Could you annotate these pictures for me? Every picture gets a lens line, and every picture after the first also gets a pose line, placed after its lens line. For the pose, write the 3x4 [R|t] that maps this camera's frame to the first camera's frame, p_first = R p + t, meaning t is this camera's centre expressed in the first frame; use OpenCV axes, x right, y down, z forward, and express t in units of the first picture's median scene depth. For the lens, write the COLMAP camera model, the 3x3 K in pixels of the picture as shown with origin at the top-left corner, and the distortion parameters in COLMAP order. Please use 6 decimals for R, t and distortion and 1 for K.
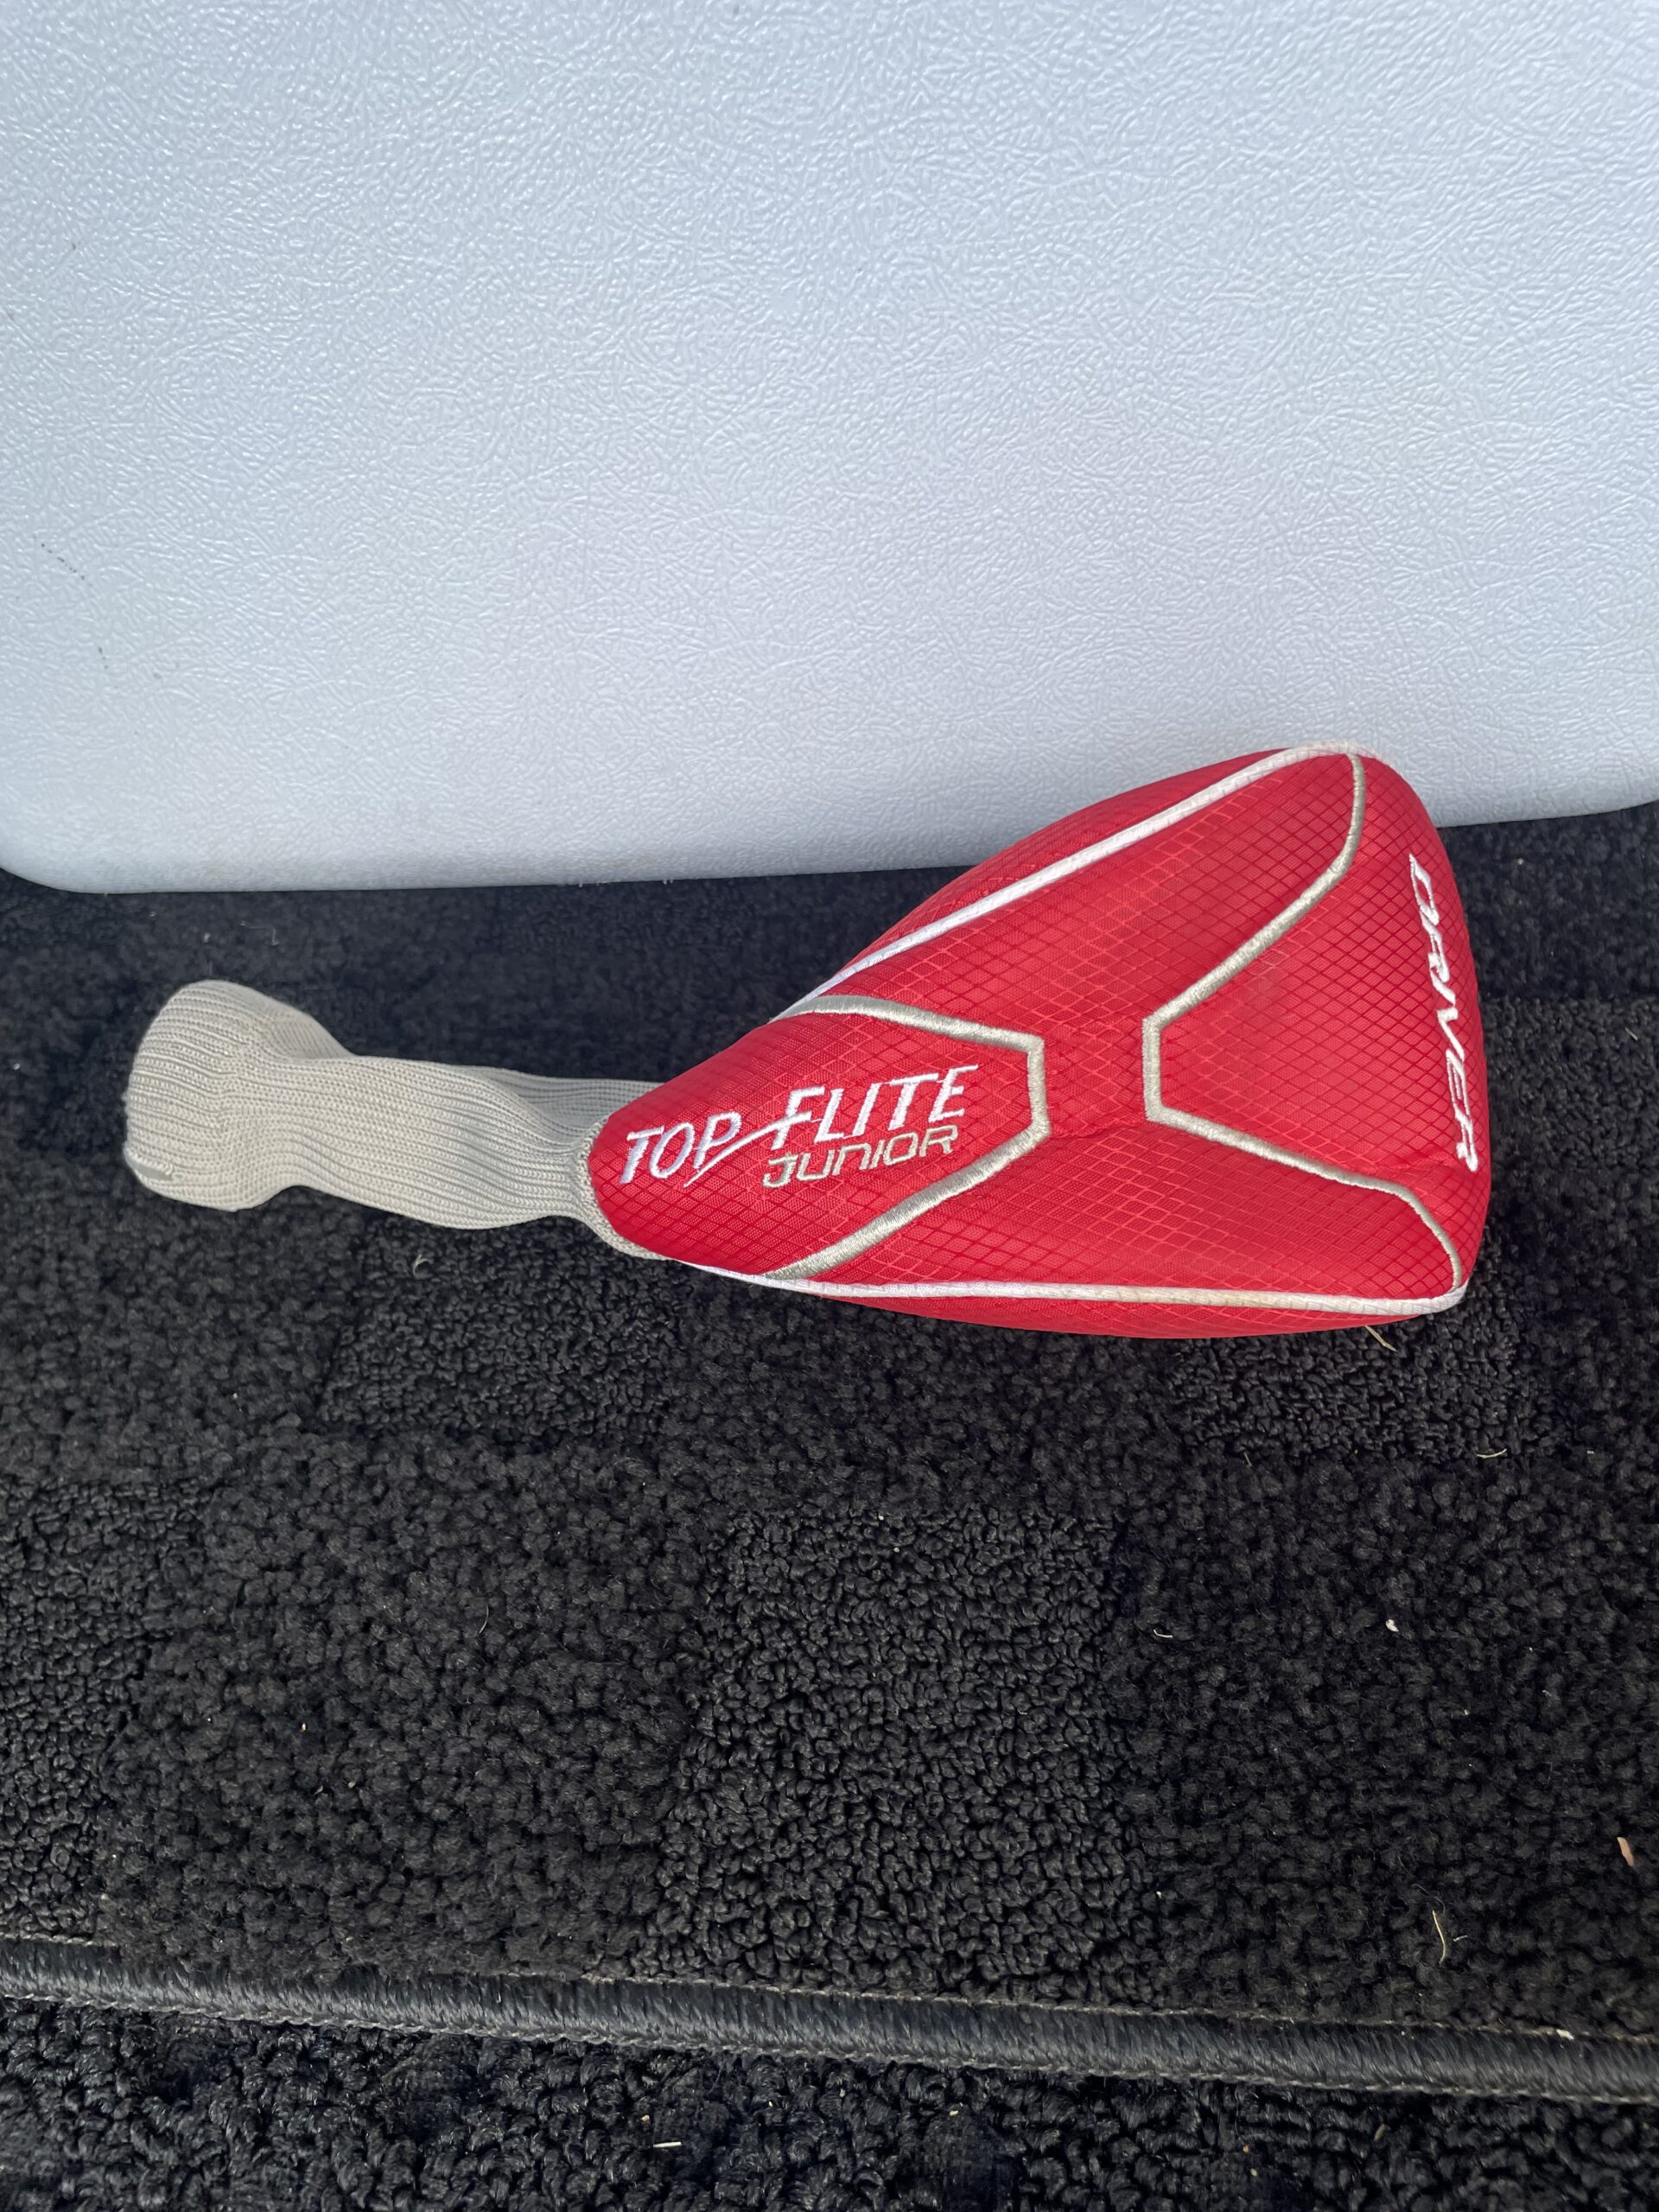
lens RADIAL K [[1722.7, 0, 824.3], [0, 1722.7, 1085.0], [0, 0, 1]] dist [0.063587, -0.098285]
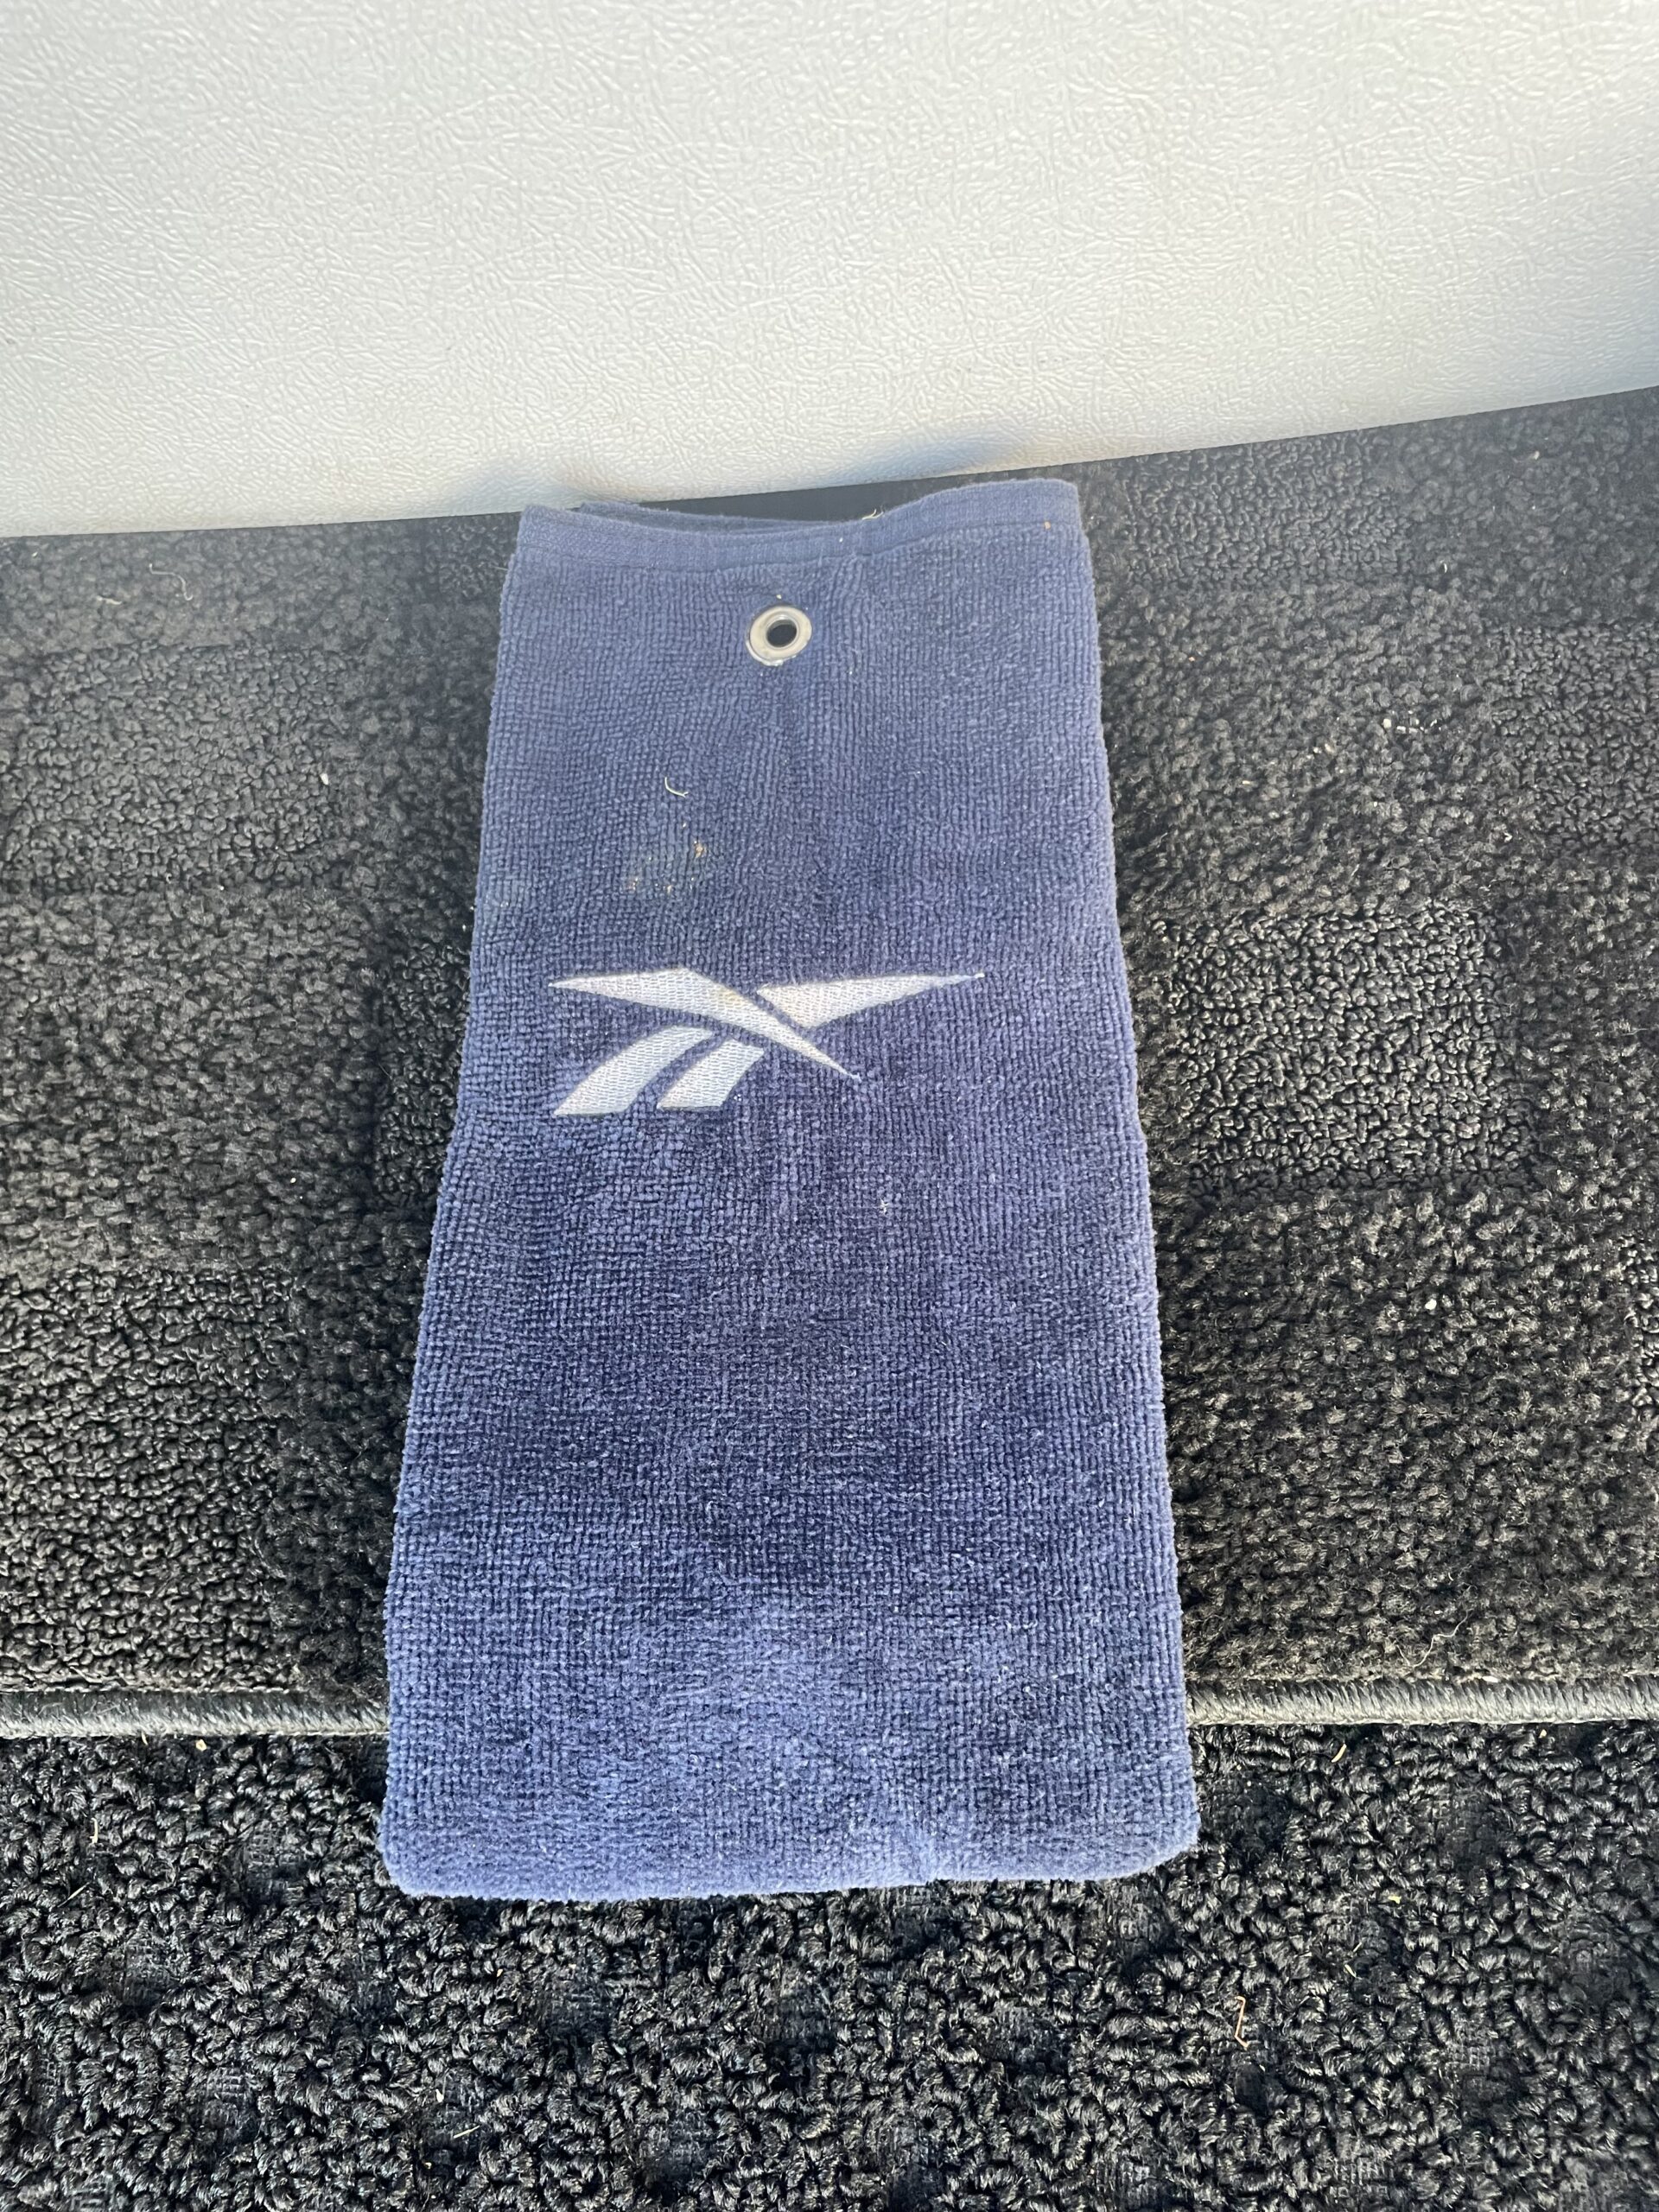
lens RADIAL K [[1722.7, 0, 841.9], [0, 1722.7, 1108.3], [0, 0, 1]] dist [0.063587, -0.098285]
pose [[0.995092, -0.070718, 0.069217, -0.080673], [0.033886, 0.900711, 0.433096, -0.298532], [-0.092972, -0.428625, 0.898686, 0.054517]]
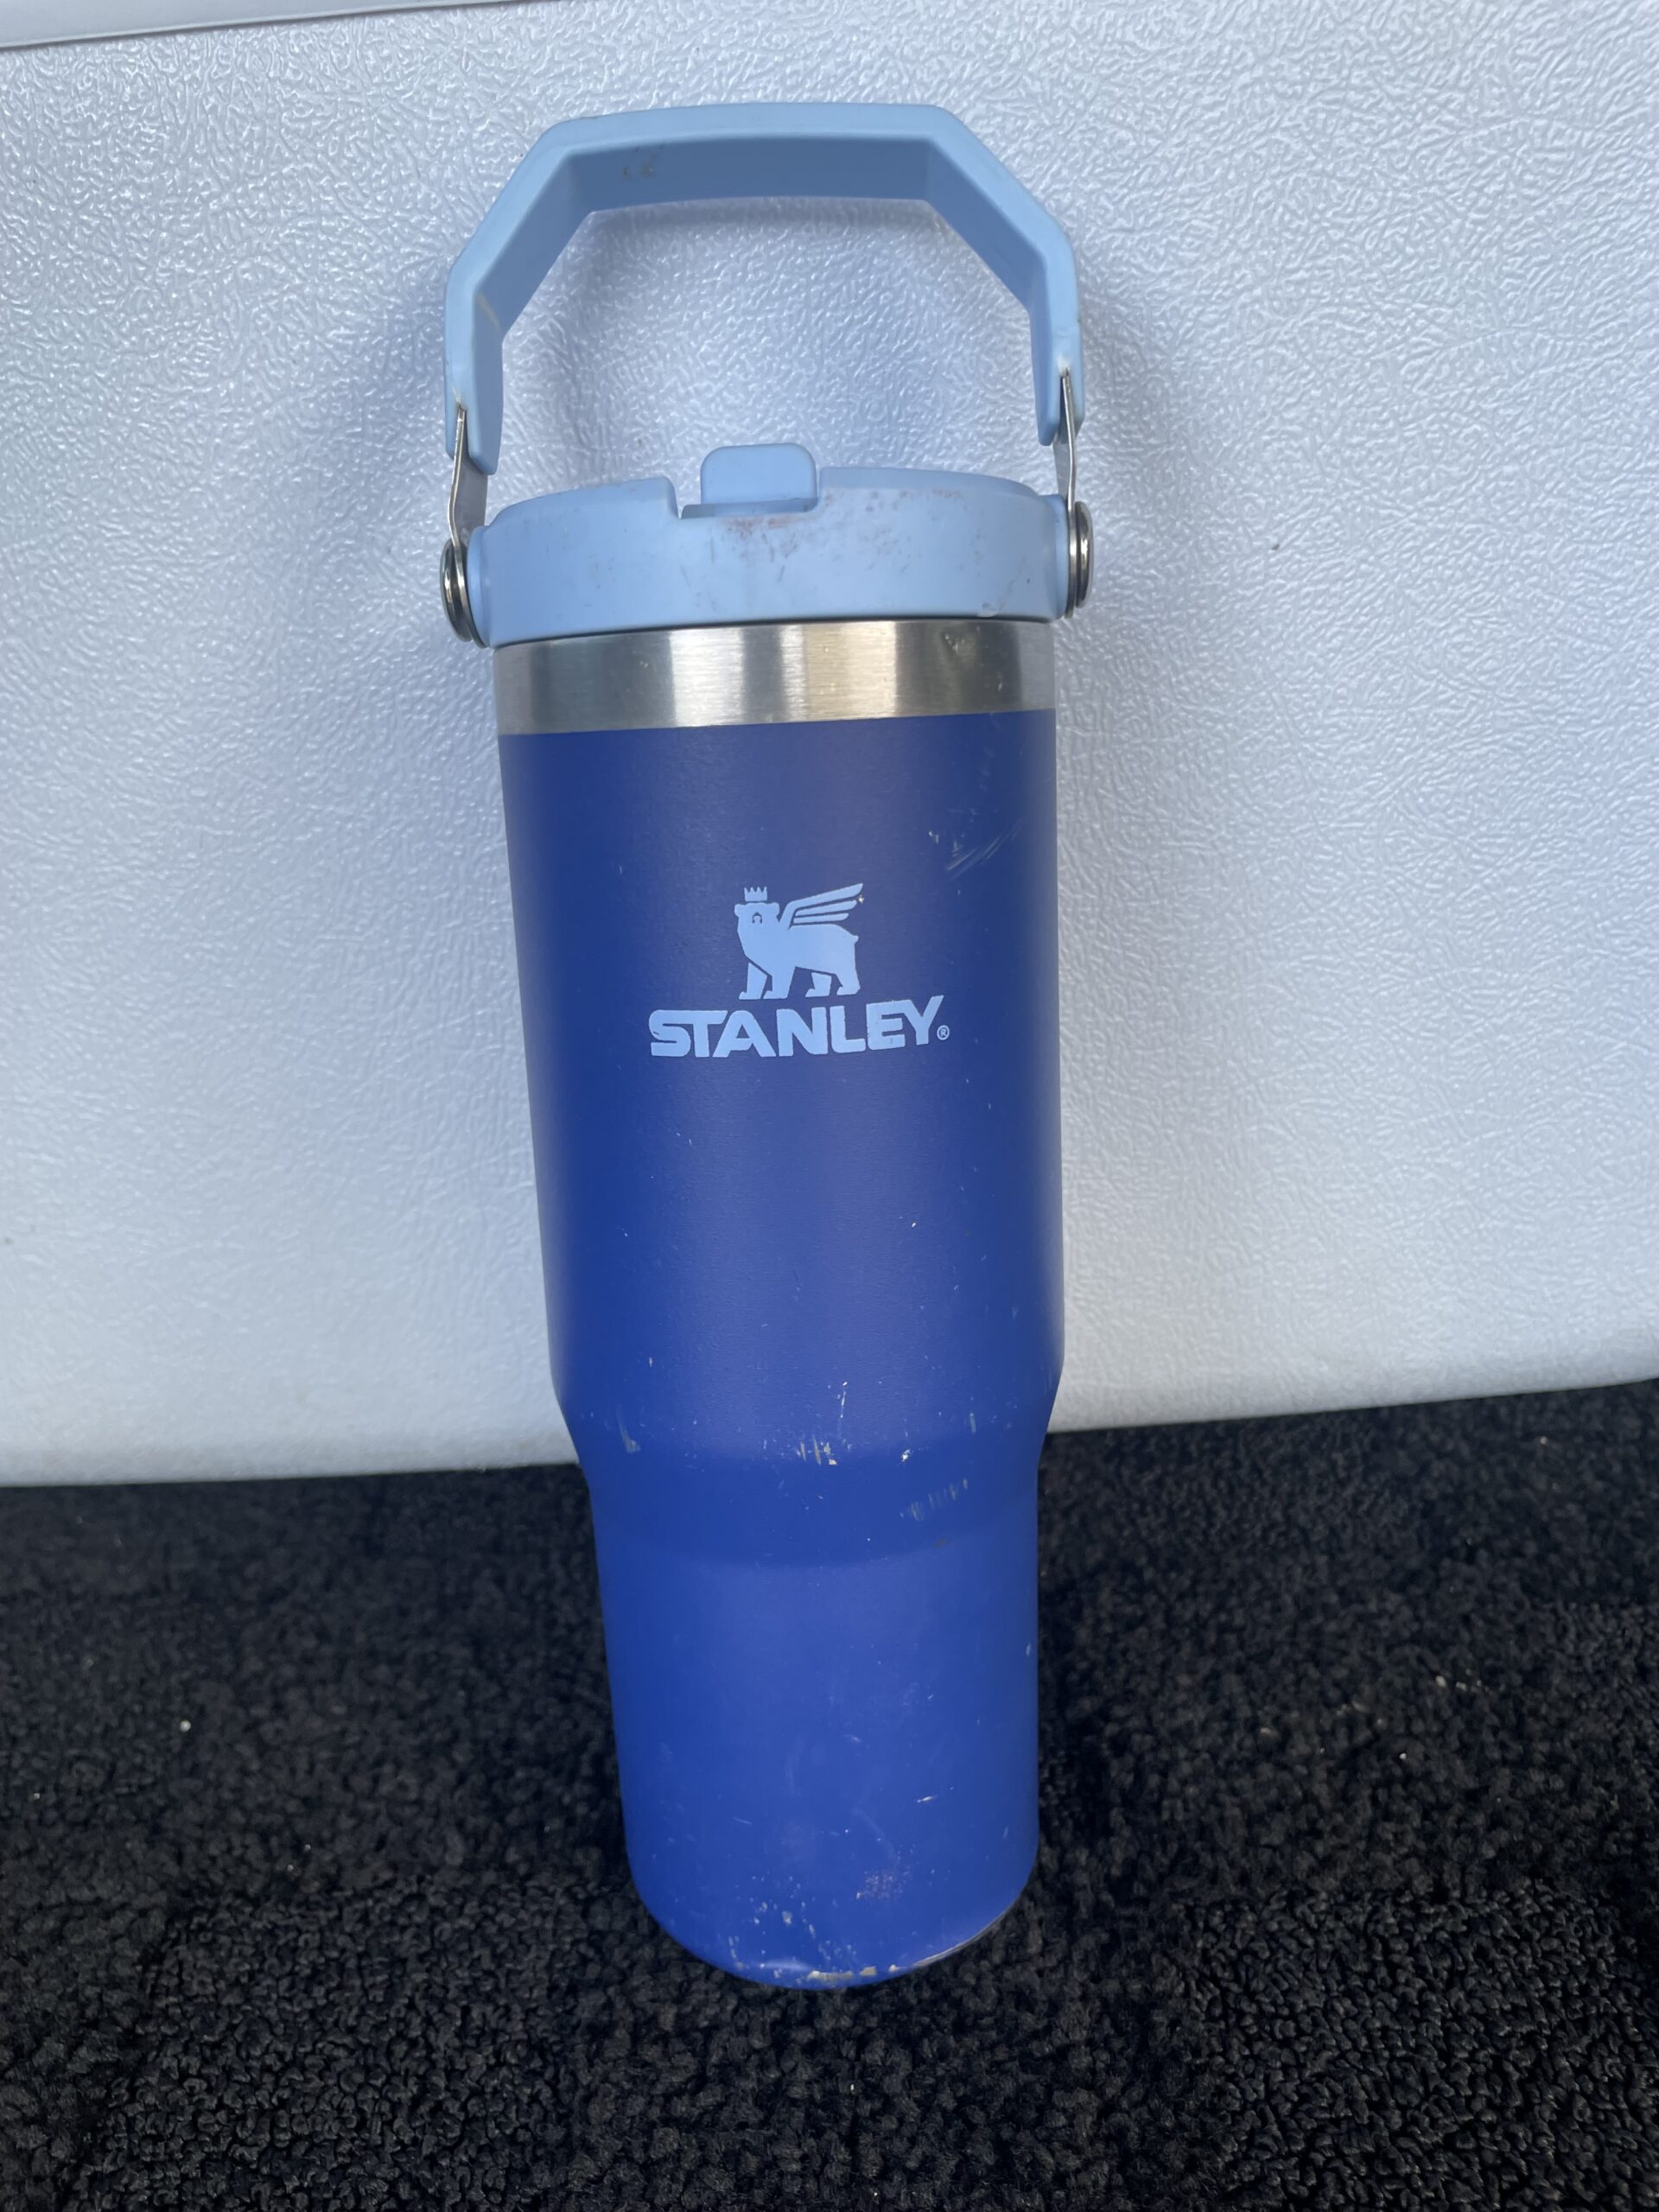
lens RADIAL K [[1722.7, 0, 817.9], [0, 1722.7, 1077.5], [0, 0, 1]] dist [0.063587, -0.098285]
pose [[0.999730, -0.002952, 0.023052, 0.011665], [0.010264, 0.946005, -0.323990, -0.025633], [-0.020851, 0.324139, 0.945780, 0.145103]]
